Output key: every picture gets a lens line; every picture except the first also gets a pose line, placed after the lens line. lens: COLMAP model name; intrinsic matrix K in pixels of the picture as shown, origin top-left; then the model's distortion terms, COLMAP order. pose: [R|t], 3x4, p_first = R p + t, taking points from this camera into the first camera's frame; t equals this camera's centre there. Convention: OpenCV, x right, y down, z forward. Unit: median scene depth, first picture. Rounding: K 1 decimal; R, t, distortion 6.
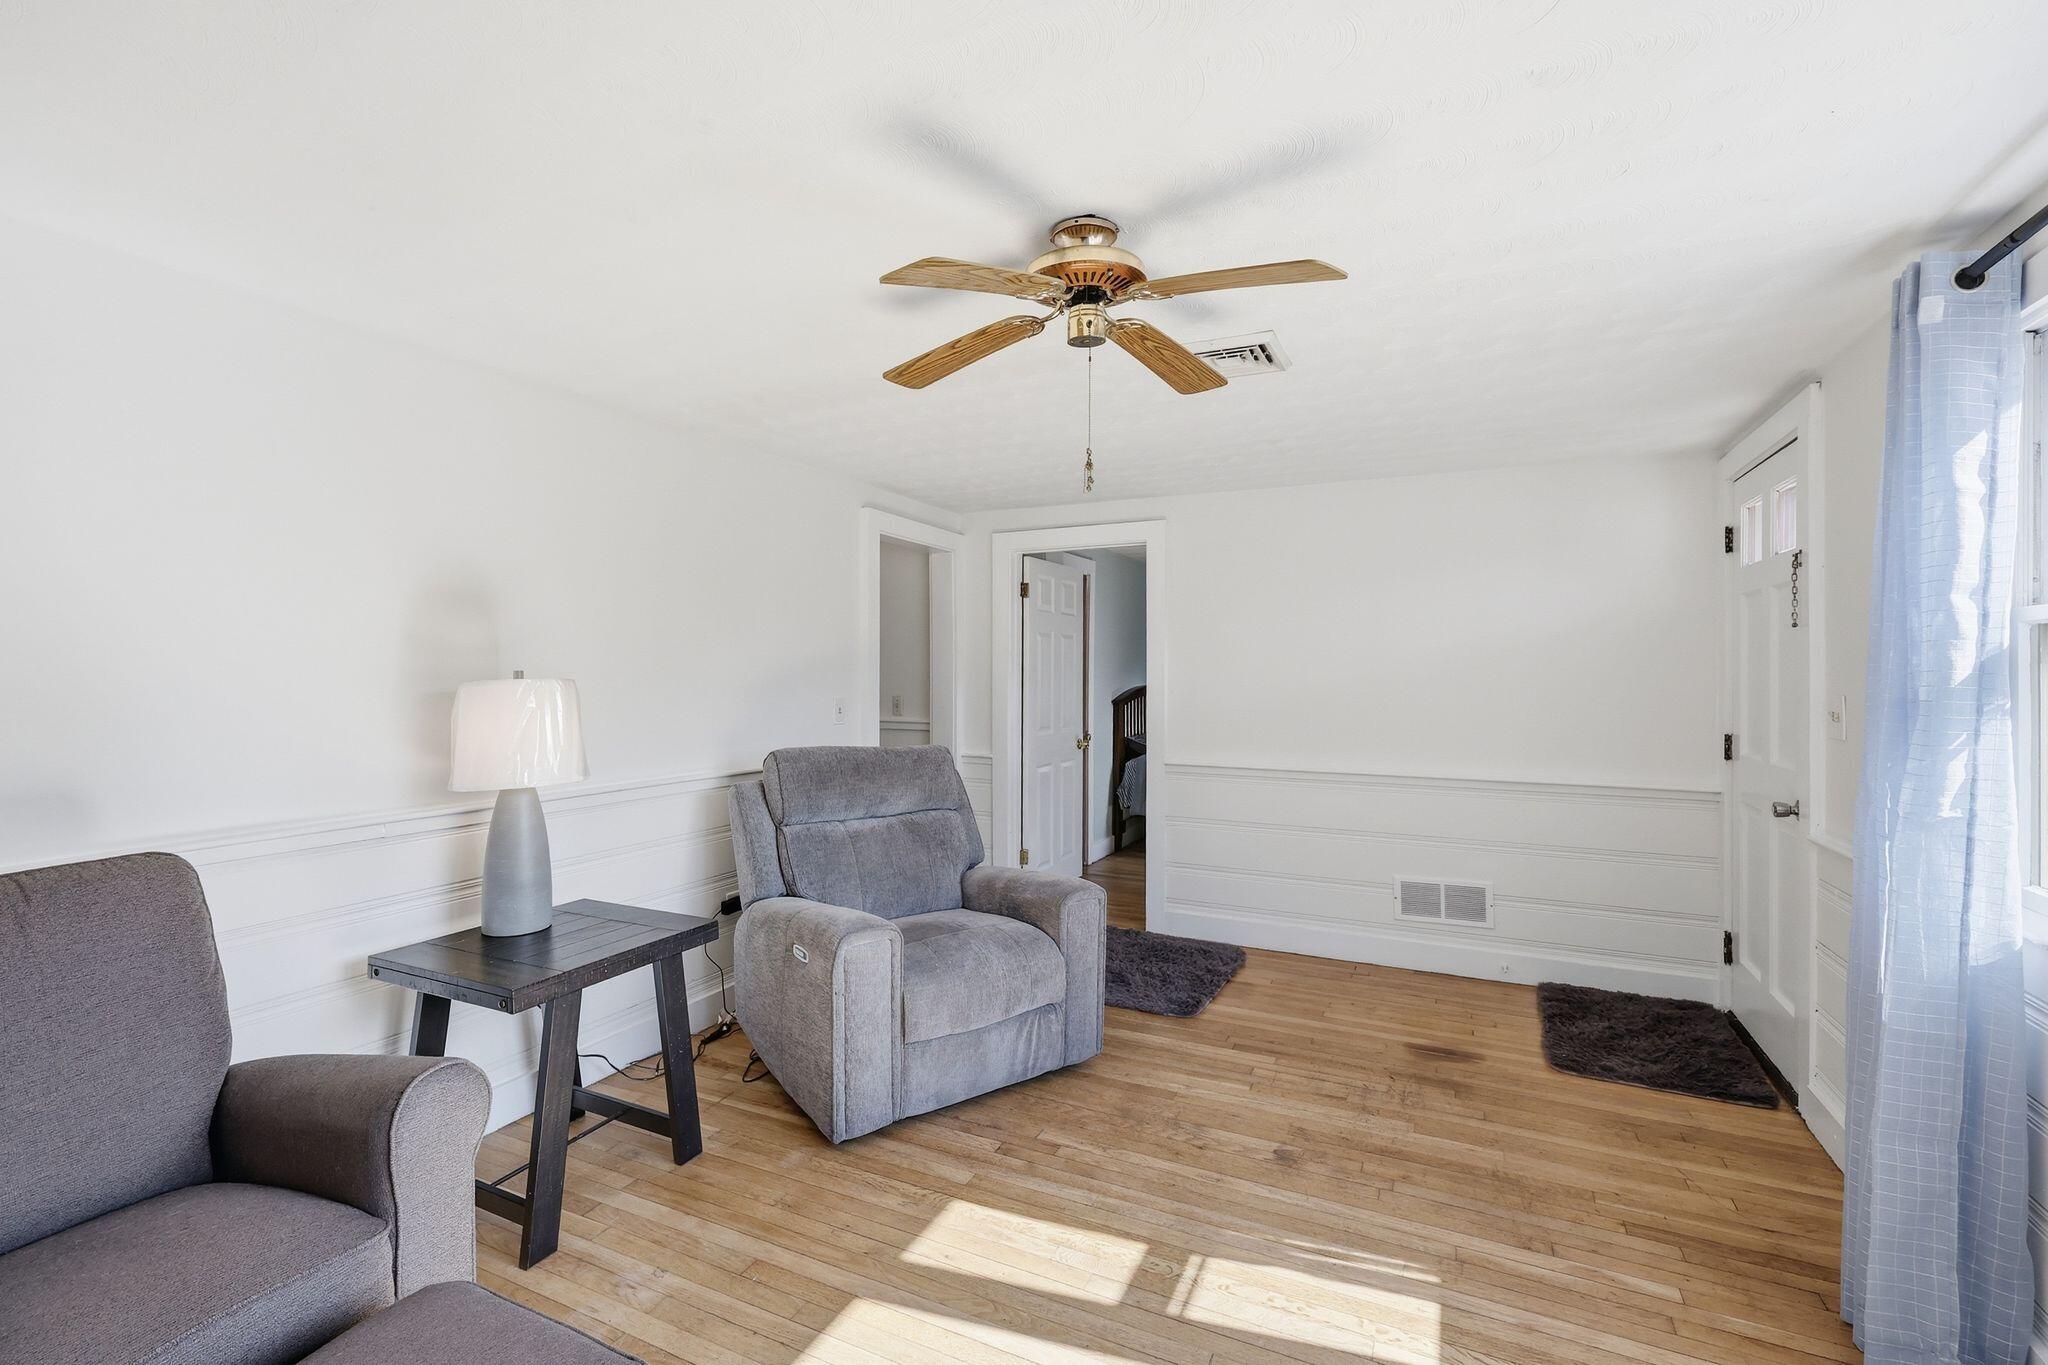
lens RADIAL K [[872.8, 0, 1028.8], [0, 872.8, 686.5], [0, 0, 1]] dist [0.001520, 0.000026]
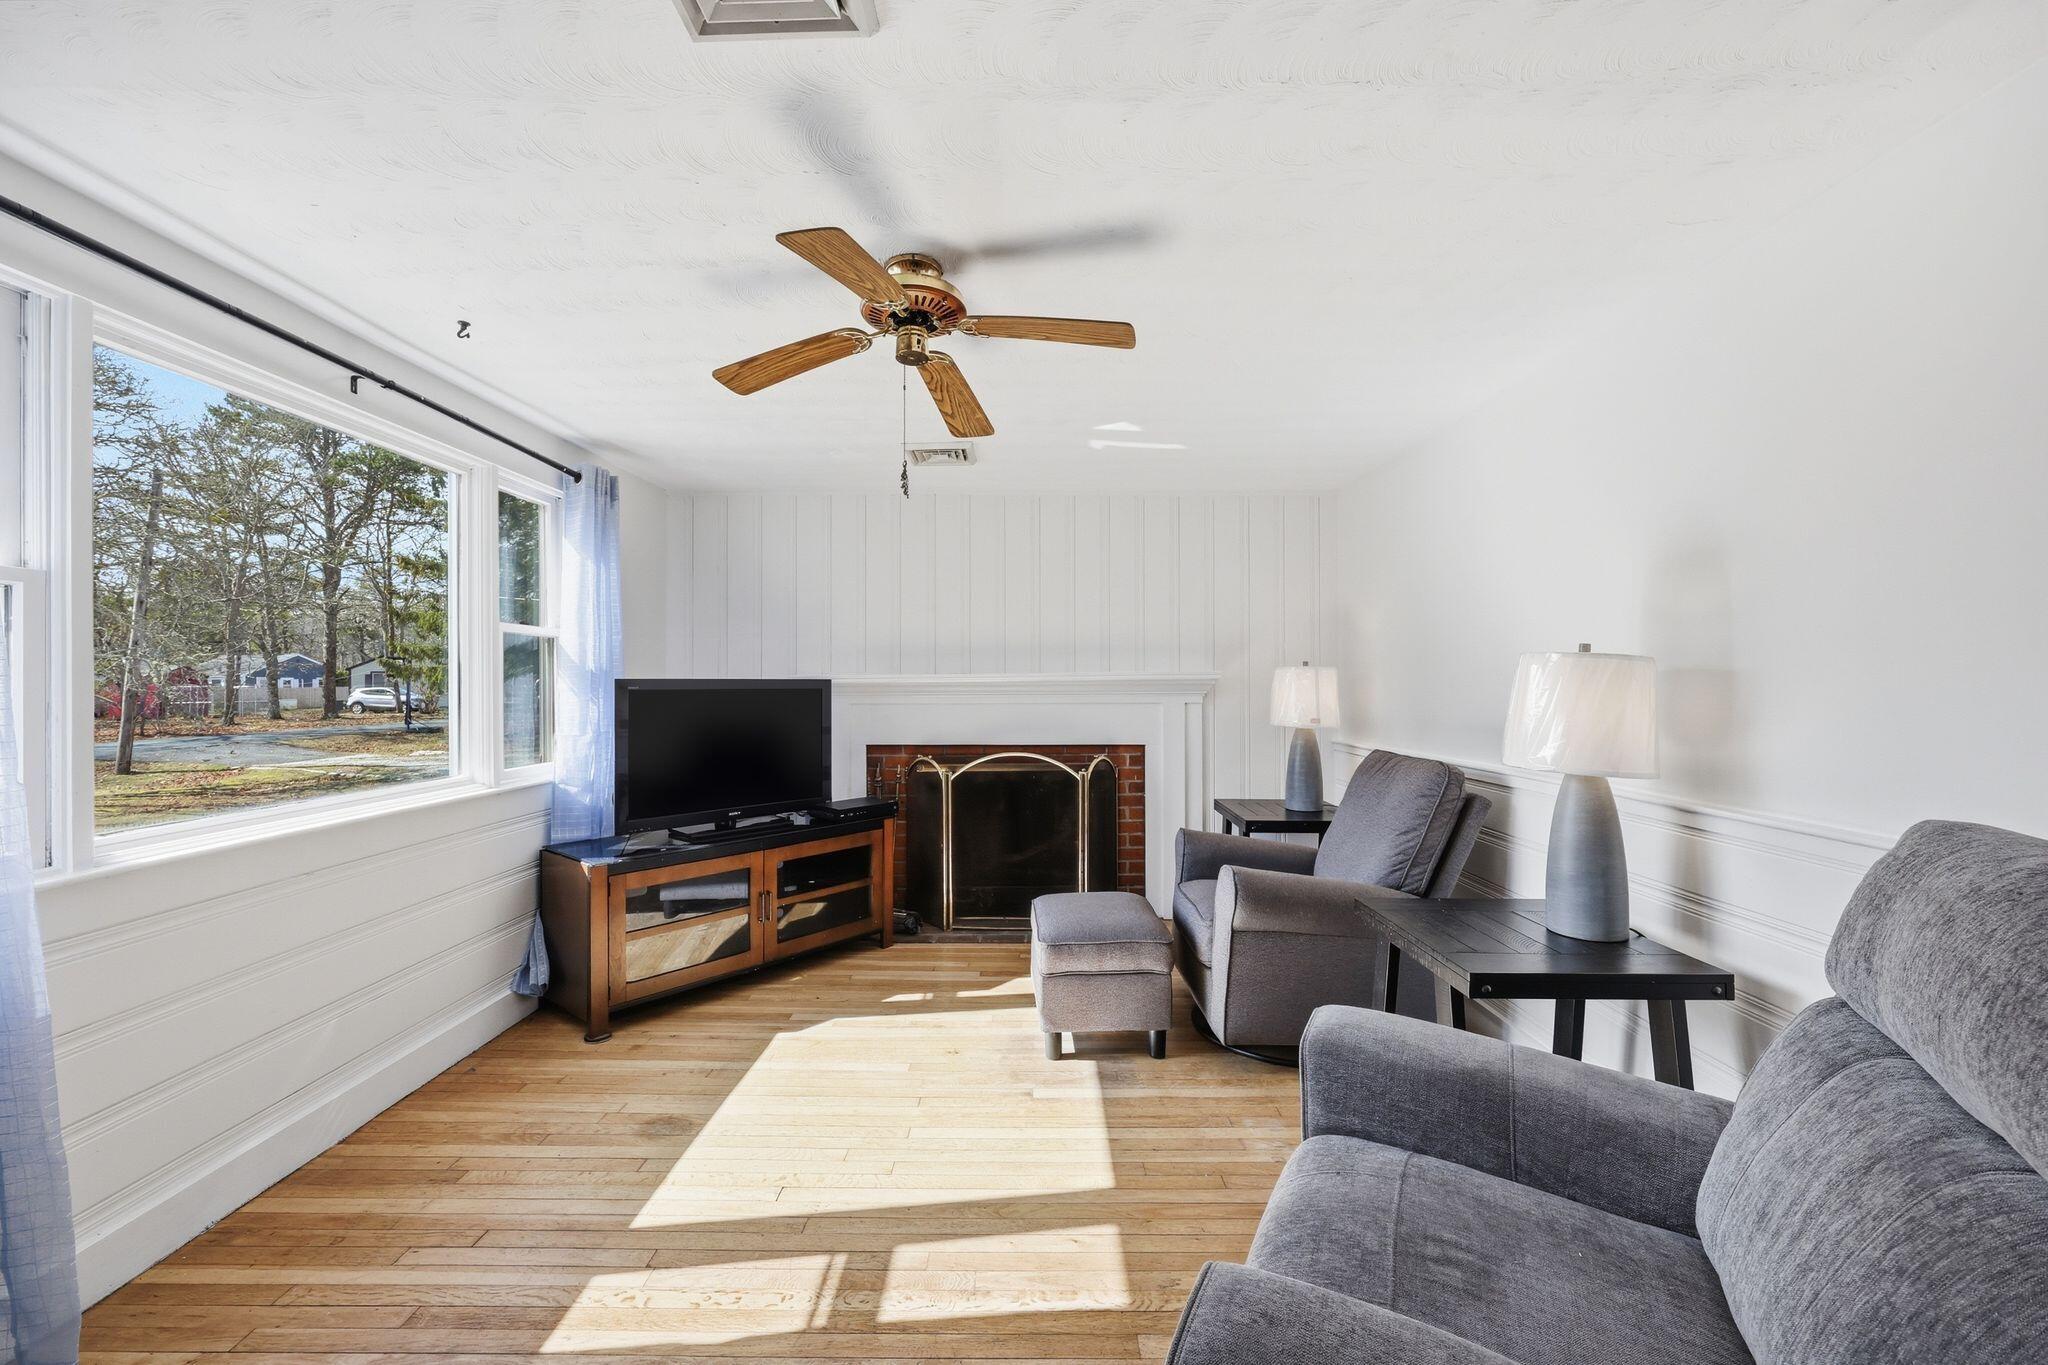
lens RADIAL K [[838.3, 0, 1024.0], [0, 838.3, 682.5], [0, 0, 1]] dist [0.000492, -0.000212]
pose [[-0.901986, 0.001274, -0.431763, 0.367858], [-0.007083, 0.999817, 0.017748, 0.013598], [0.431707, 0.019066, -0.901812, 1.836420]]
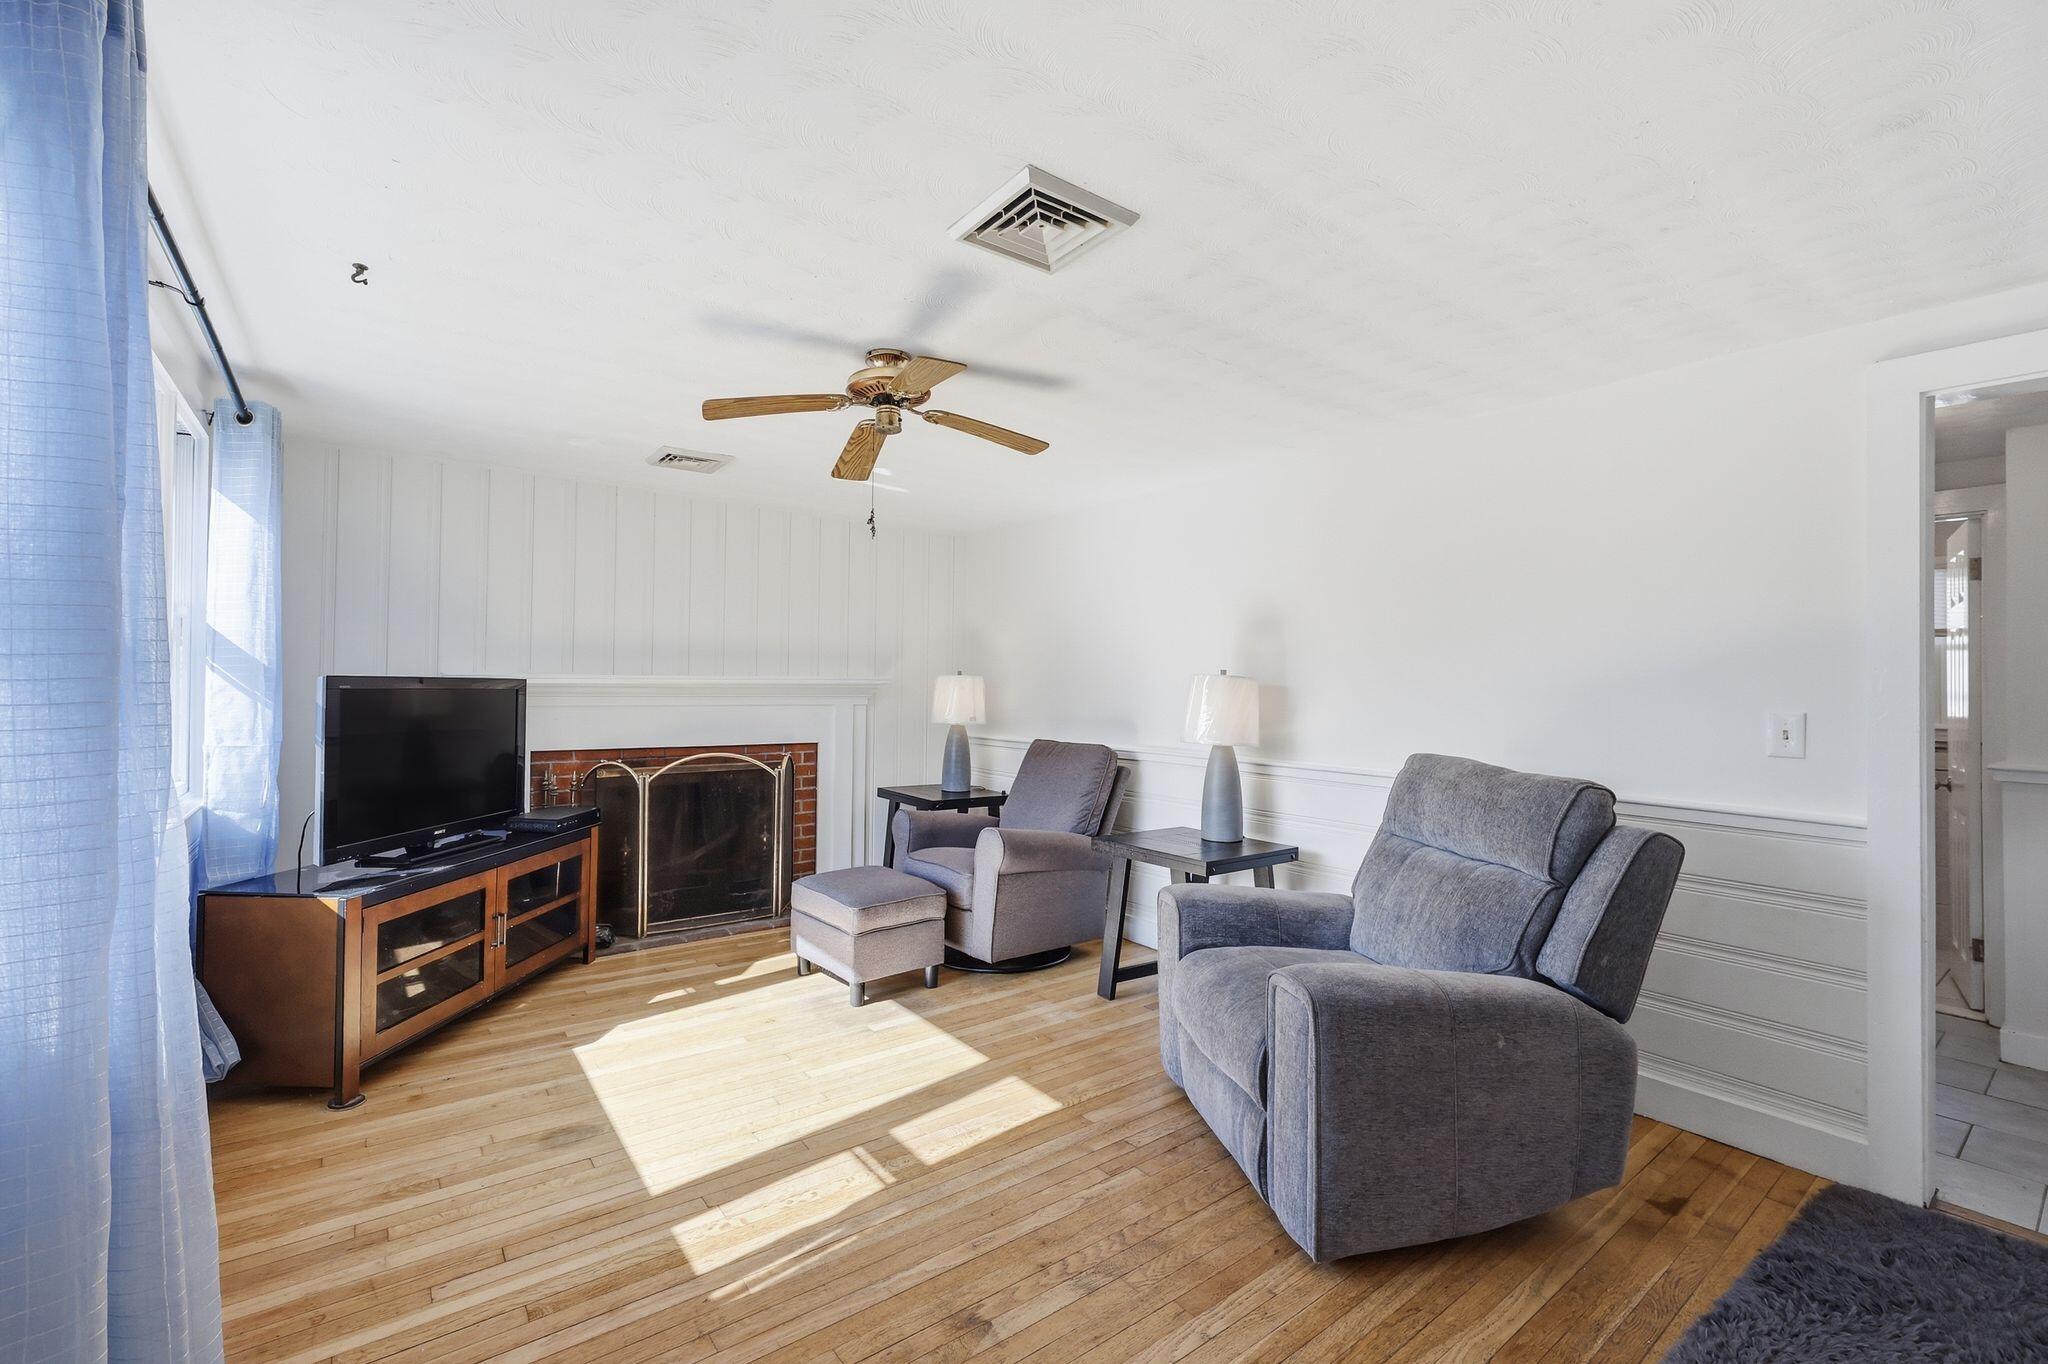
lens RADIAL K [[872.8, 0, 1028.8], [0, 872.8, 686.0], [0, 0, 1]] dist [0.001520, 0.000026]
pose [[-0.444670, -0.007389, -0.895664, 1.125441], [-0.031162, 0.999488, 0.007225, 0.013265], [0.895152, 0.031123, -0.444672, 1.651385]]
